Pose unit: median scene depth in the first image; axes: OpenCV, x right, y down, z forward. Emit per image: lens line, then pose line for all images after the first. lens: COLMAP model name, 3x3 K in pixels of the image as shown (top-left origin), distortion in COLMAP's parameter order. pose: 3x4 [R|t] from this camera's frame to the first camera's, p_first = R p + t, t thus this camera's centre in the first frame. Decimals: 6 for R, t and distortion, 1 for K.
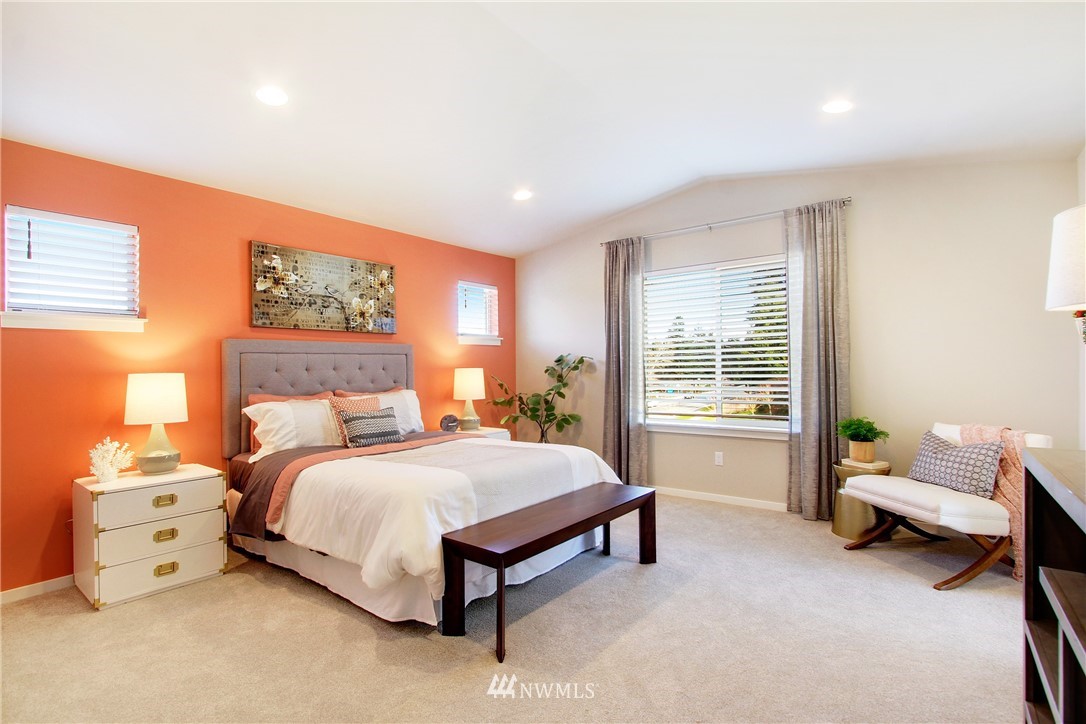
lens RADIAL K [[519.5, 0, 545.0], [0, 519.5, 367.6], [0, 0, 1]] dist [0.001903, 0.001324]
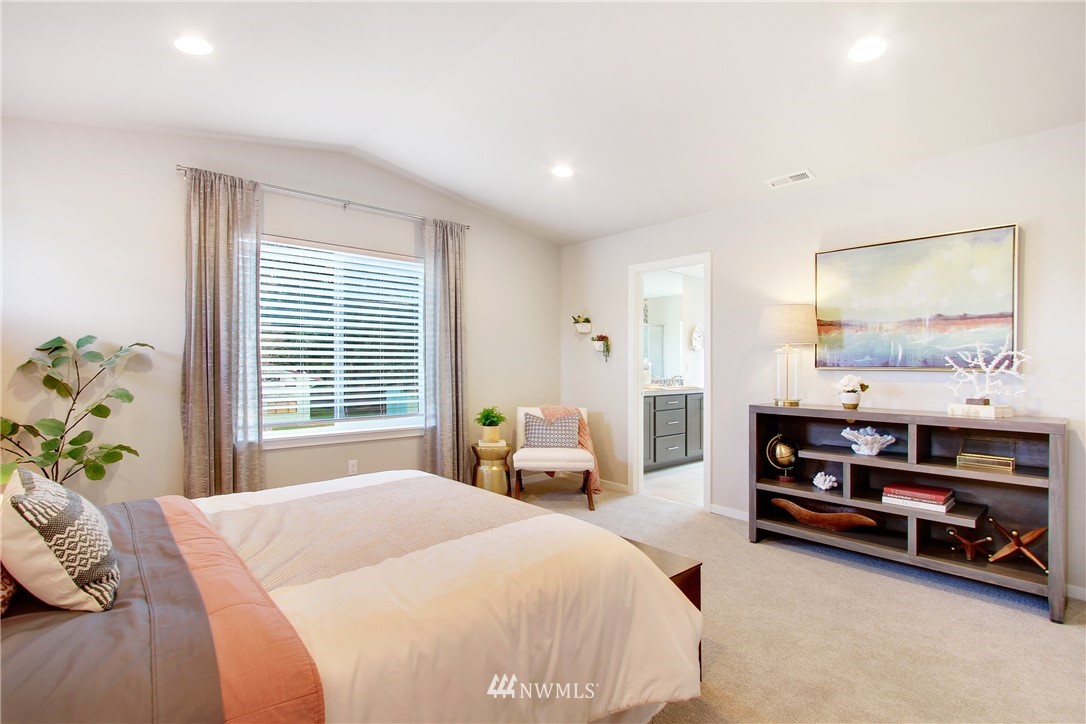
lens RADIAL K [[519.5, 0, 545.7], [0, 519.5, 367.5], [0, 0, 1]] dist [0.001903, 0.001324]
pose [[0.190474, 0.013926, 0.981593, -0.443742], [-0.007529, 0.999891, -0.012725, 0.011619], [-0.981663, -0.004967, 0.190558, 0.469083]]
